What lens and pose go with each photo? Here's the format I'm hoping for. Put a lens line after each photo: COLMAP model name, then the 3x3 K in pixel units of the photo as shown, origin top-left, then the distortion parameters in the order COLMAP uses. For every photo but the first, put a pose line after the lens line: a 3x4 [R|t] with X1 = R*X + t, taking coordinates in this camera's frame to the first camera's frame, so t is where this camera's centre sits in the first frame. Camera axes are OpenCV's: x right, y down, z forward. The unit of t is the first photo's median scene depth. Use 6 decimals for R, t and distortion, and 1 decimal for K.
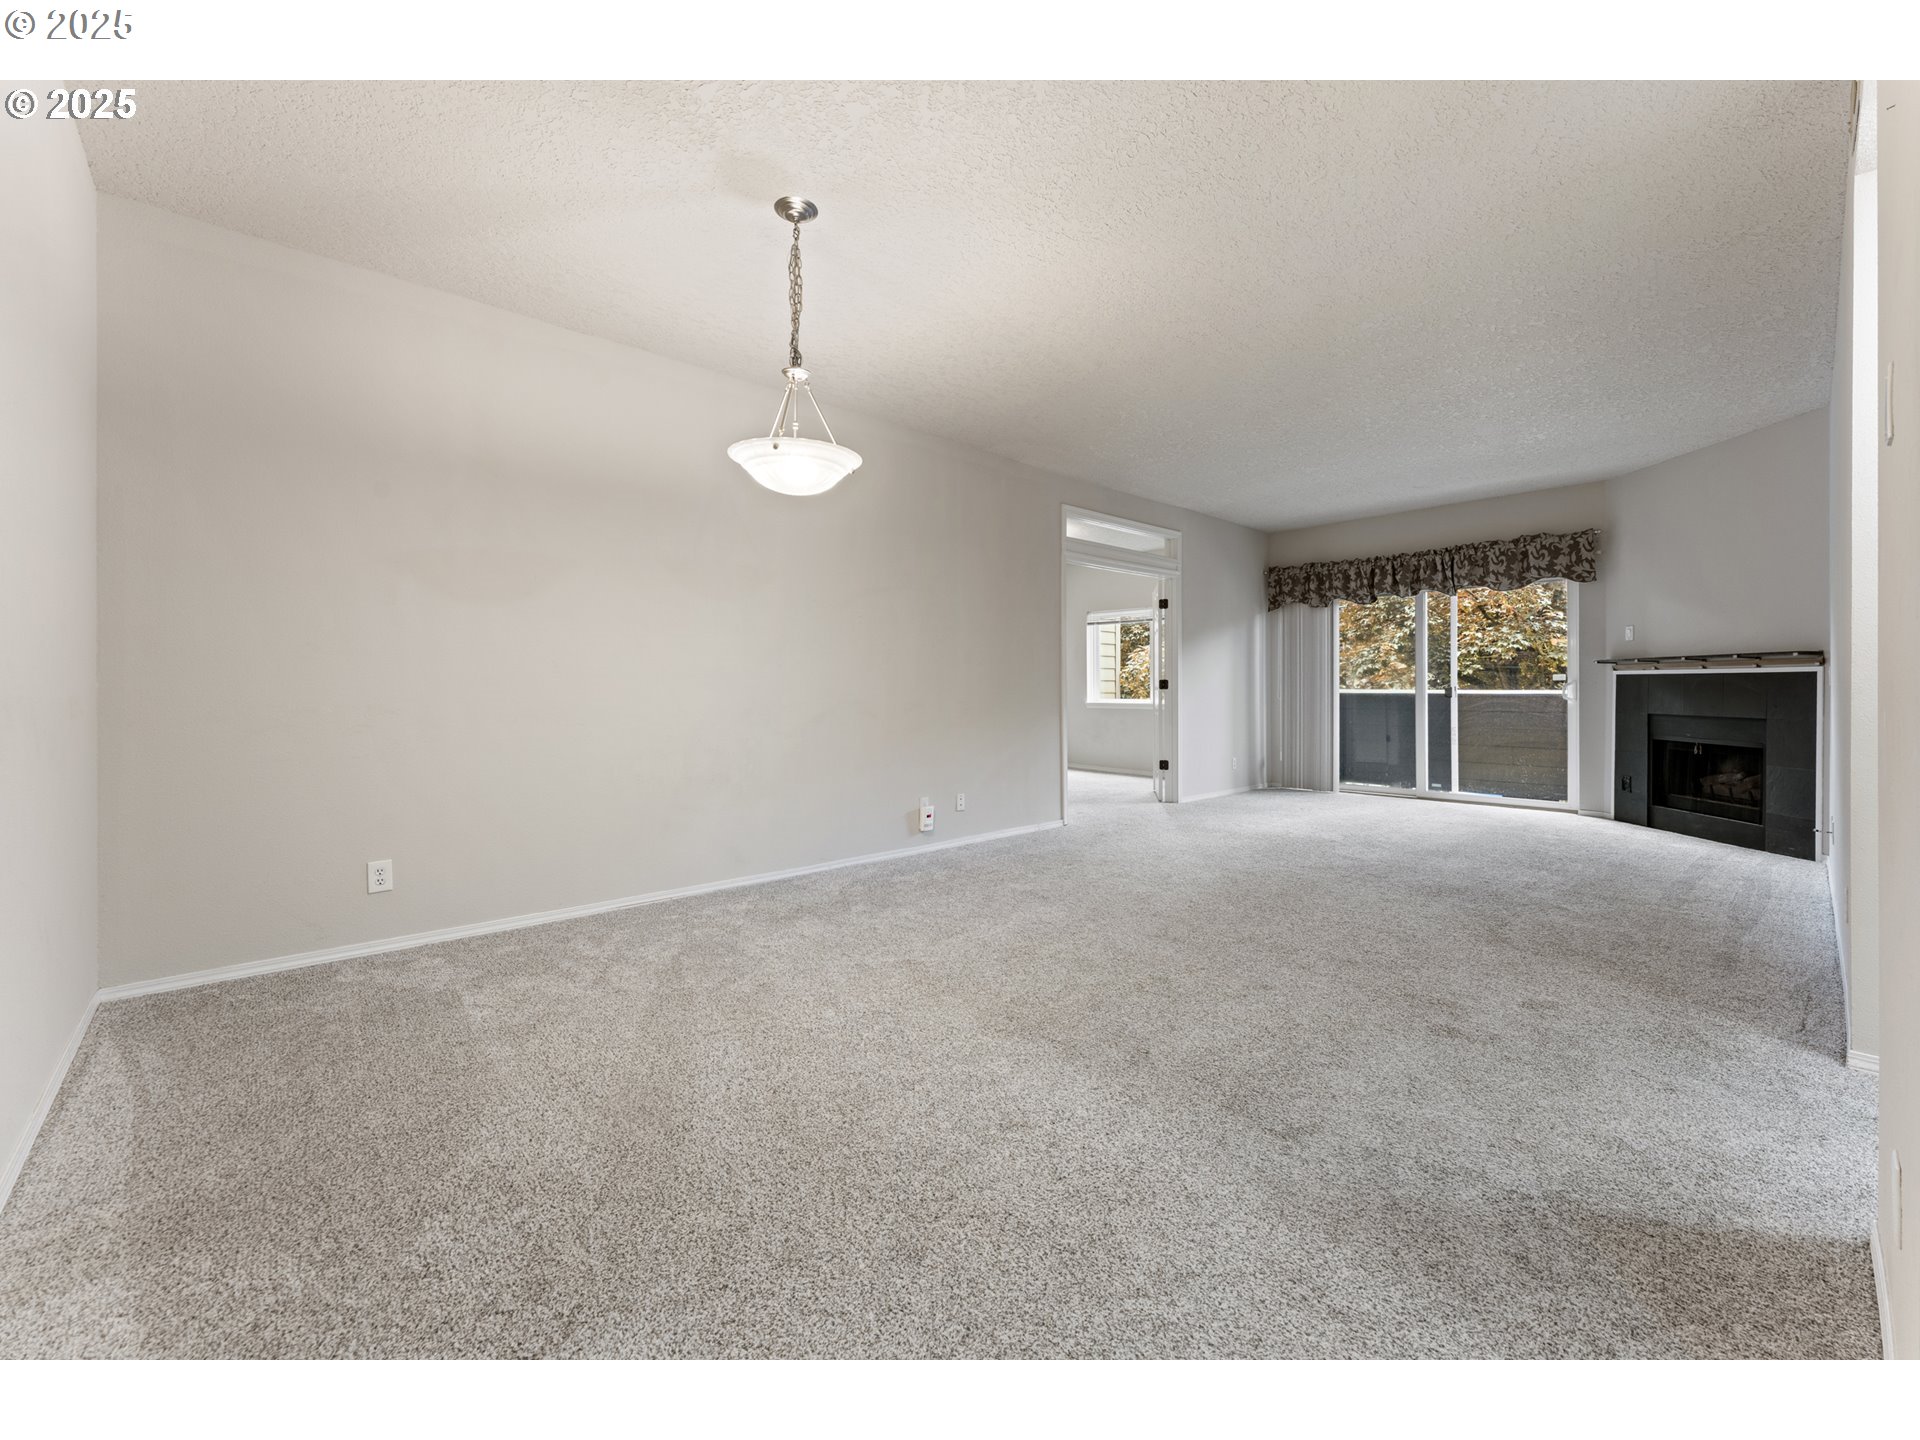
lens RADIAL K [[774.6, 0, 967.4], [0, 774.6, 684.9], [0, 0, 1]] dist [-0.001945, 0.000088]
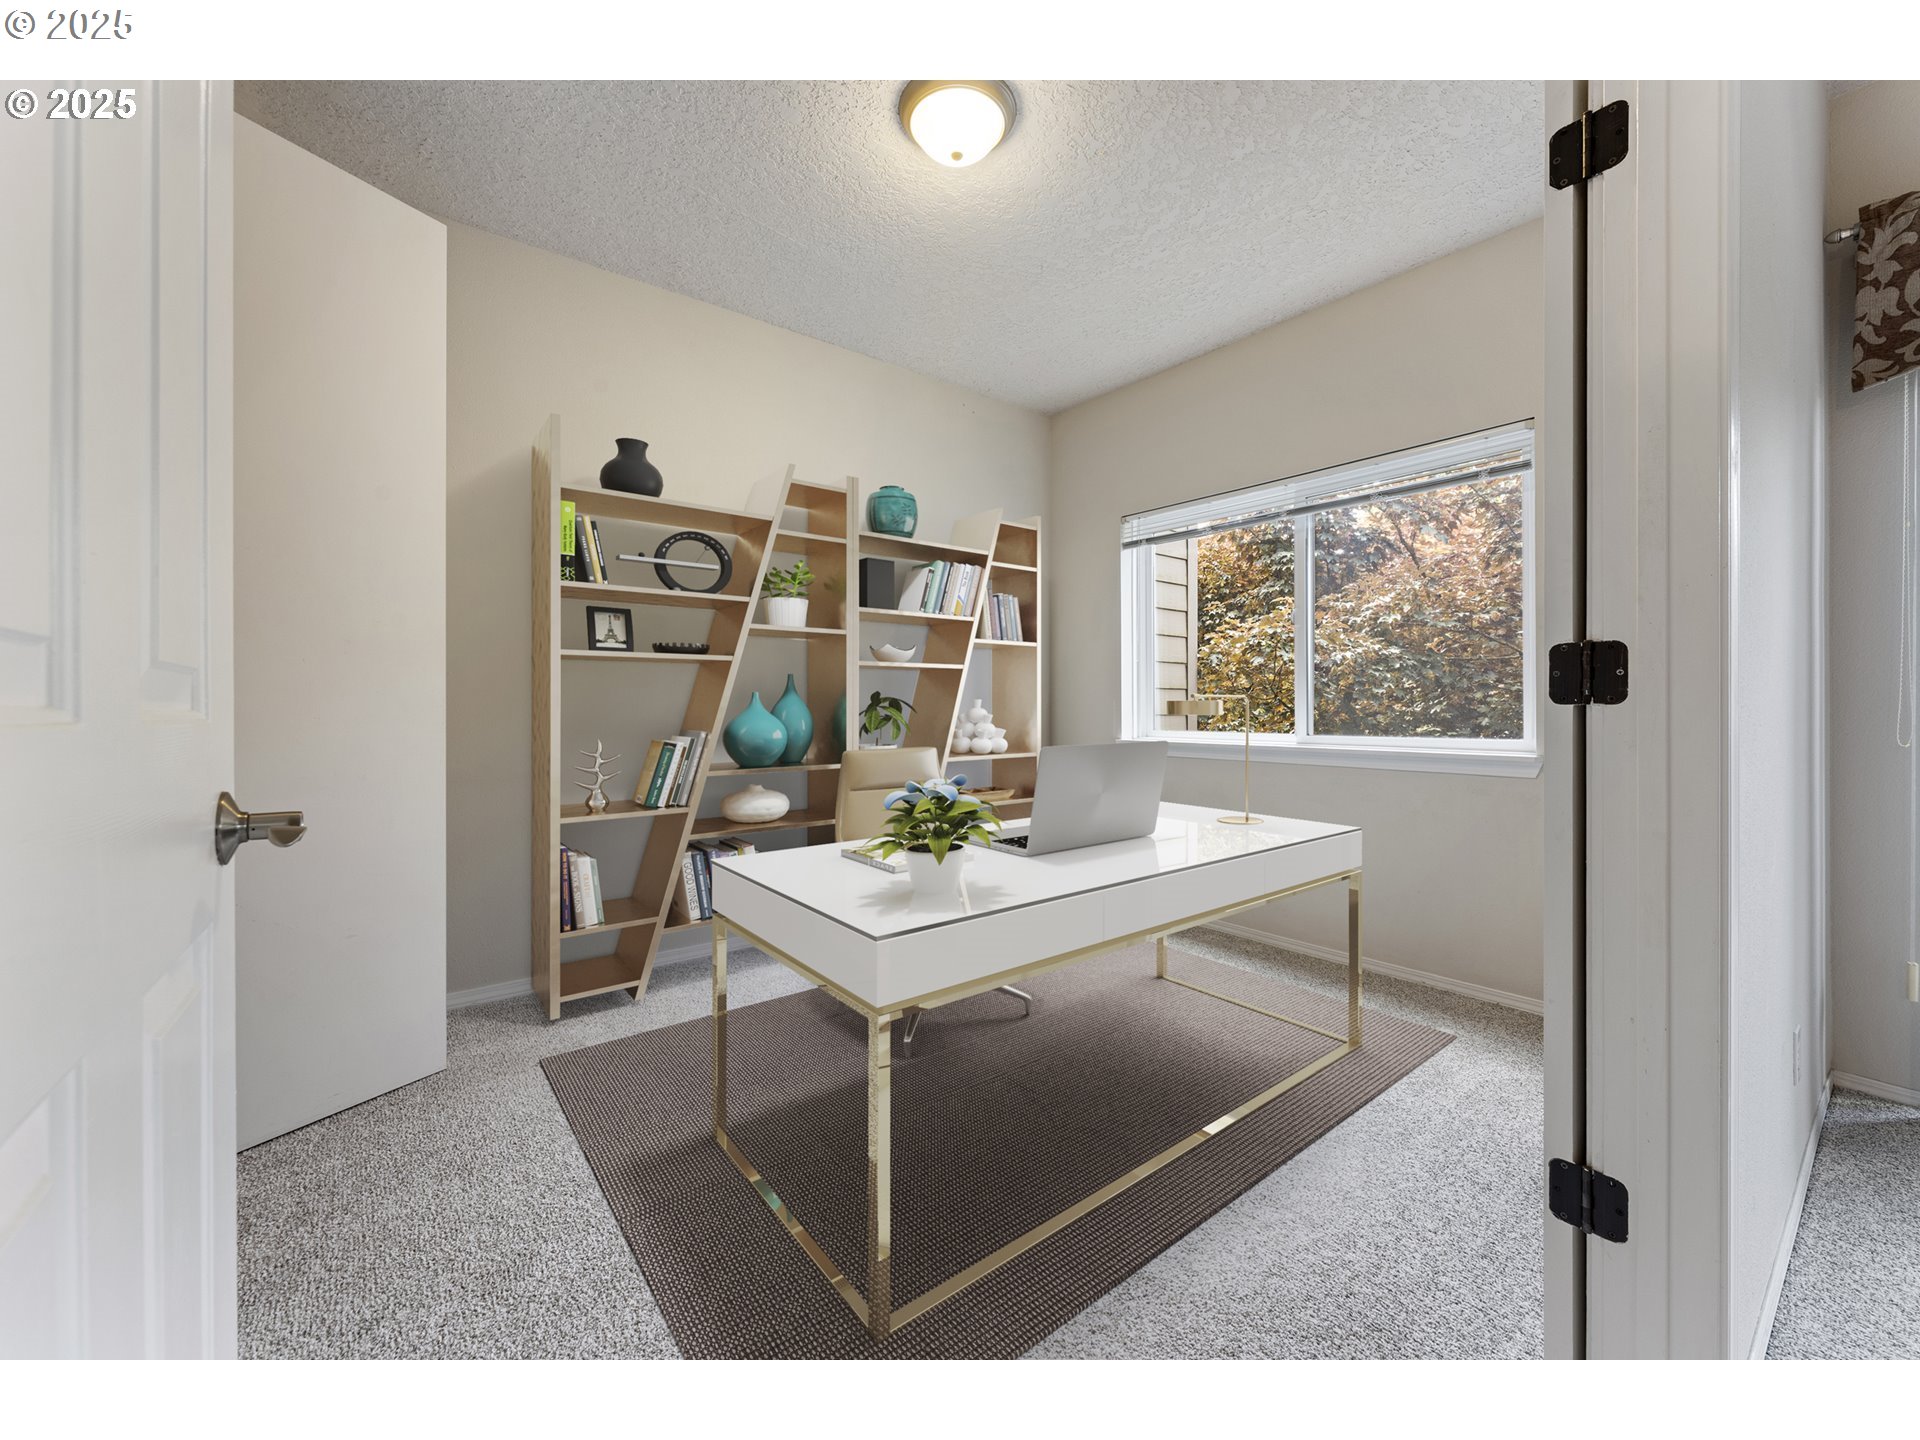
lens RADIAL K [[774.6, 0, 950.7], [0, 774.6, 713.7], [0, 0, 1]] dist [-0.001945, 0.000088]
pose [[0.996616, -0.000385, -0.082203, 0.151175], [0.001479, 0.999911, 0.013249, 0.005185], [0.082190, -0.013326, 0.996528, 0.898803]]
